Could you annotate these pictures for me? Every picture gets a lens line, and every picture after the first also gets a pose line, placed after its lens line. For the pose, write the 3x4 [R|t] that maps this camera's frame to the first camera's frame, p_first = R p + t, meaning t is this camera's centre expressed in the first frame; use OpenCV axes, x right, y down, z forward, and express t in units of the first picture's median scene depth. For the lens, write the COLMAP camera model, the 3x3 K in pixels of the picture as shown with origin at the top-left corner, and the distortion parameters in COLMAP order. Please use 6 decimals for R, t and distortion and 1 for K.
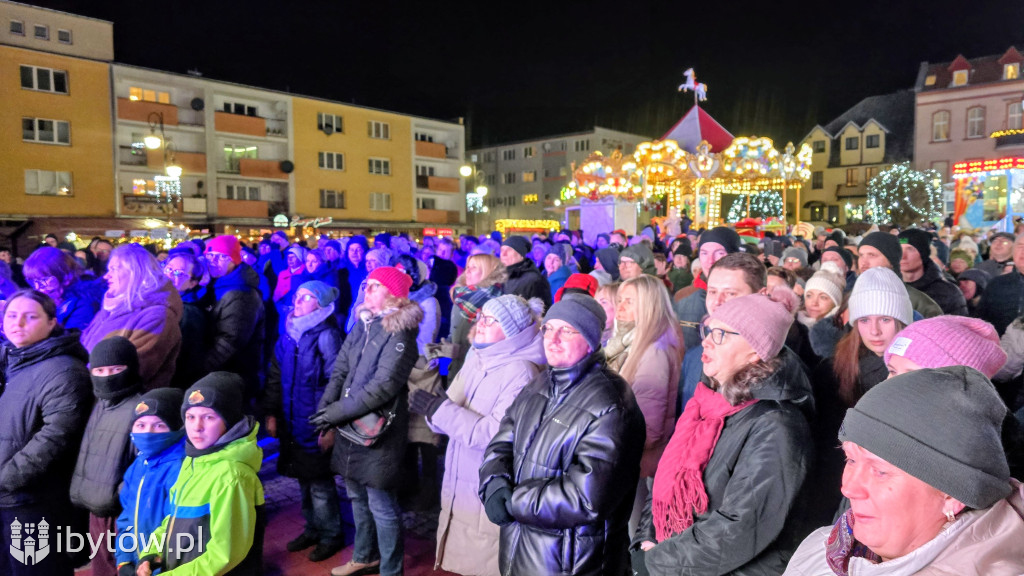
lens RADIAL K [[744.7, 0, 511.7], [0, 744.7, 275.5], [0, 0, 1]] dist [0.070416, -0.086134]
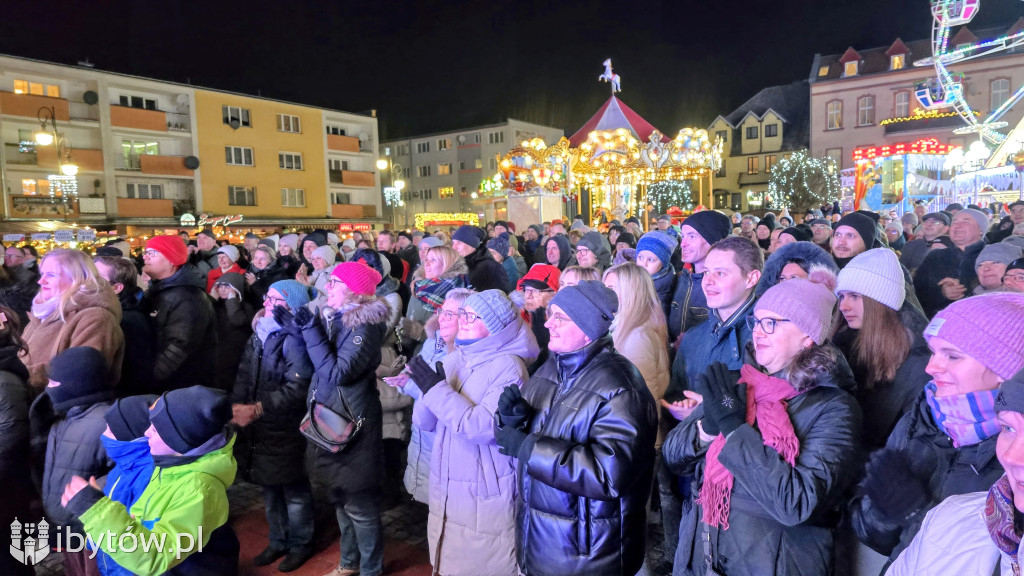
lens RADIAL K [[743.7, 0, 512.0], [0, 743.7, 288.0], [0, 0, 1]] dist [0.065876, -0.080184]
pose [[0.993094, -0.034790, 0.112042, -0.007466], [0.031864, 0.999105, 0.027806, 0.000370], [-0.112909, -0.024044, 0.993314, 0.001261]]
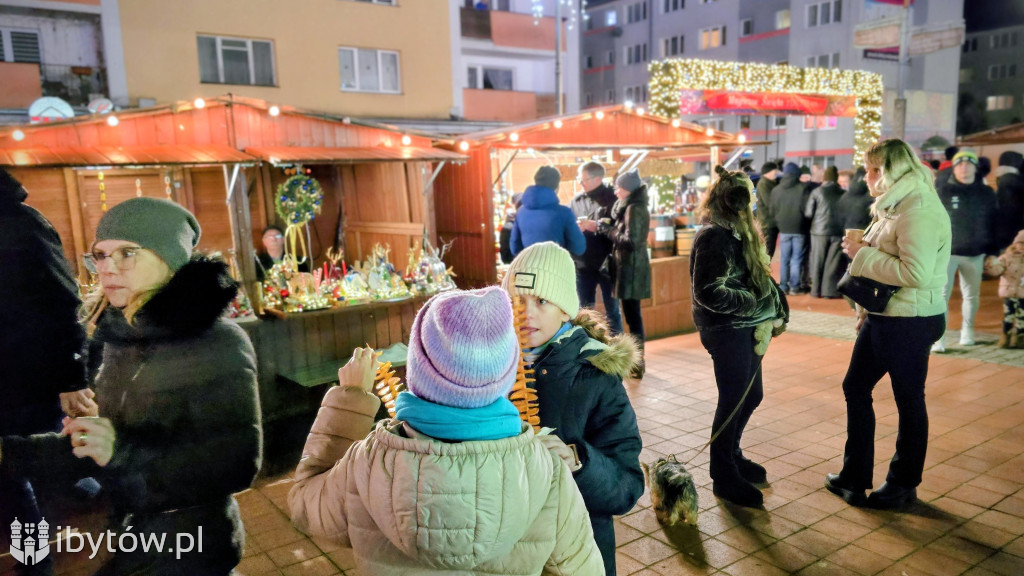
lens RADIAL K [[717.7, 0, 526.5], [0, 717.7, 290.7], [0, 0, 1]] dist [0.083953, -0.096612]
pose [[0.982277, 0.006696, -0.187315, -0.015758], [0.016421, 0.992444, 0.121591, -0.031758], [0.186714, -0.122512, 0.974745, 0.794823]]
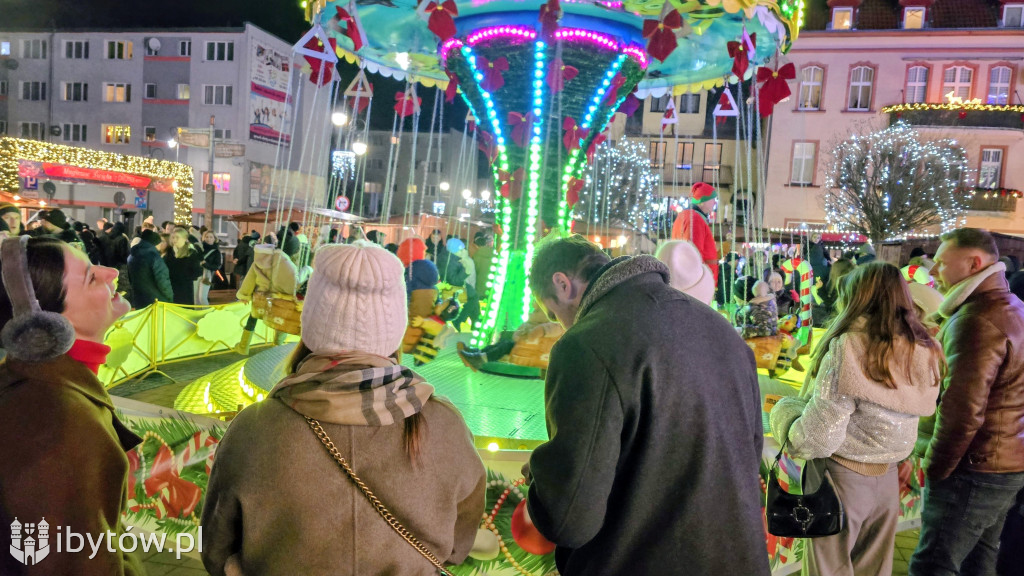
lens RADIAL K [[743.7, 0, 512.0], [0, 743.7, 288.0], [0, 0, 1]] dist [0.065876, -0.080184]
pose [[0.872774, 0.030350, 0.487181, 0.020594], [-0.050925, 0.998280, 0.029040, -0.030956], [-0.485461, -0.050155, 0.872818, 0.629804]]
